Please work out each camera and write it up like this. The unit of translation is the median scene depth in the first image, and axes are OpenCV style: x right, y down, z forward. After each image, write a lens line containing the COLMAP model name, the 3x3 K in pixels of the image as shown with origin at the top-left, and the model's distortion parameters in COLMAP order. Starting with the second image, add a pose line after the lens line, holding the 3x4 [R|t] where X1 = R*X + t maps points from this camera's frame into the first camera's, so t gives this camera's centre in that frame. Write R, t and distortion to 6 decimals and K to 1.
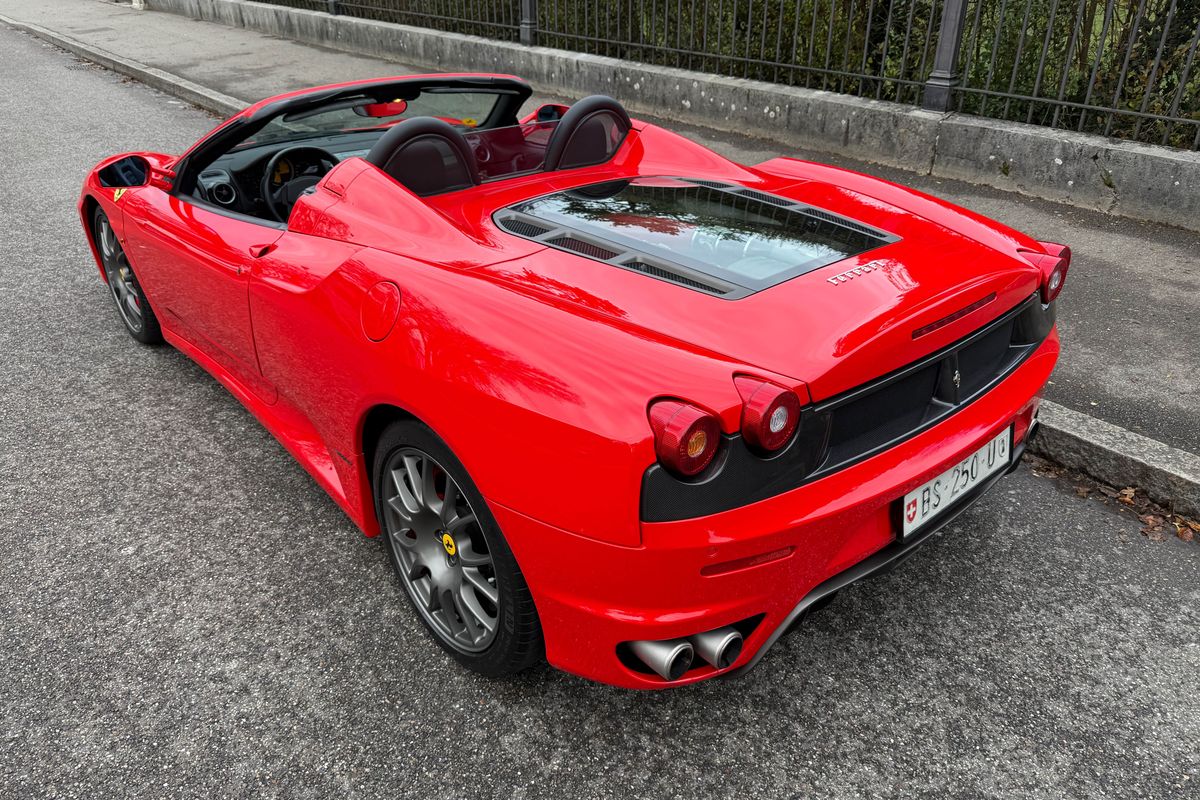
lens RADIAL K [[852.9, 0, 601.7], [0, 852.9, 403.8], [0, 0, 1]] dist [0.009441, -0.010728]
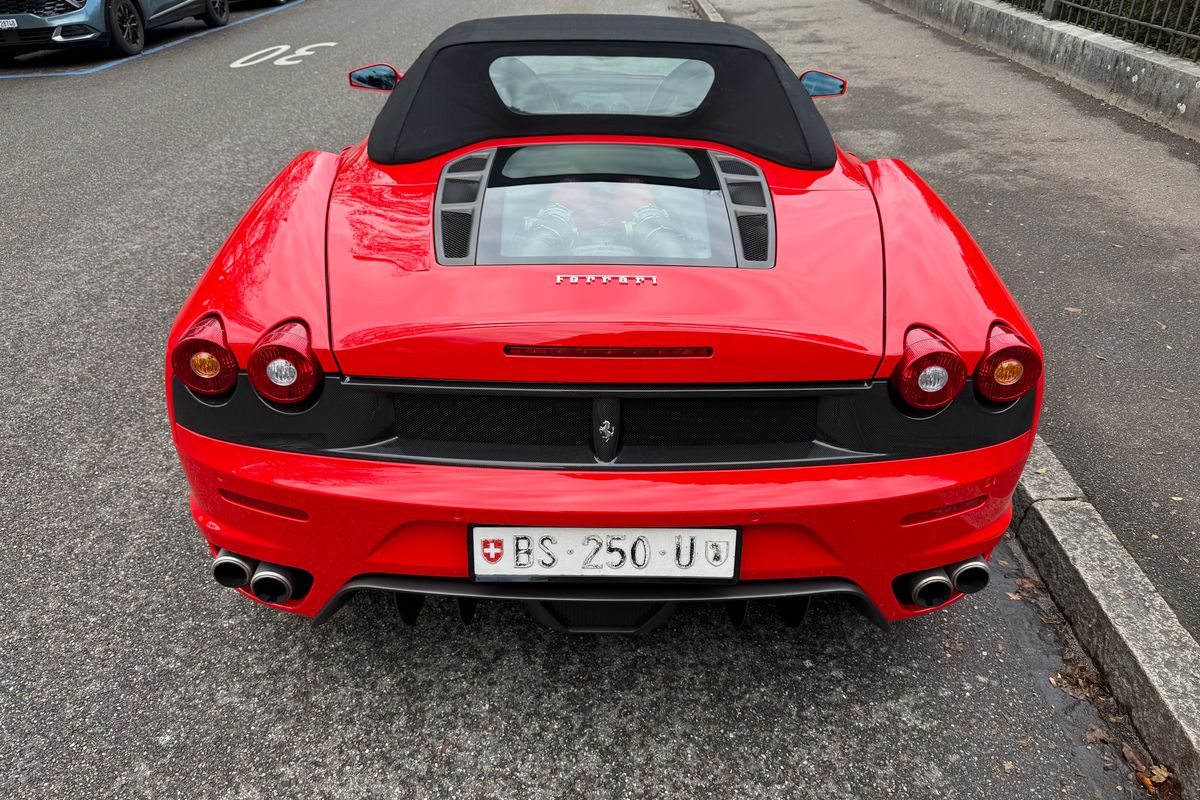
lens RADIAL K [[852.9, 0, 593.0], [0, 852.9, 395.5], [0, 0, 1]] dist [0.009441, -0.010728]
pose [[0.749108, 0.332588, -0.572908, 0.572883], [-0.315376, 0.939588, 0.133085, -0.109561], [0.582560, 0.080986, 0.808743, 0.228661]]
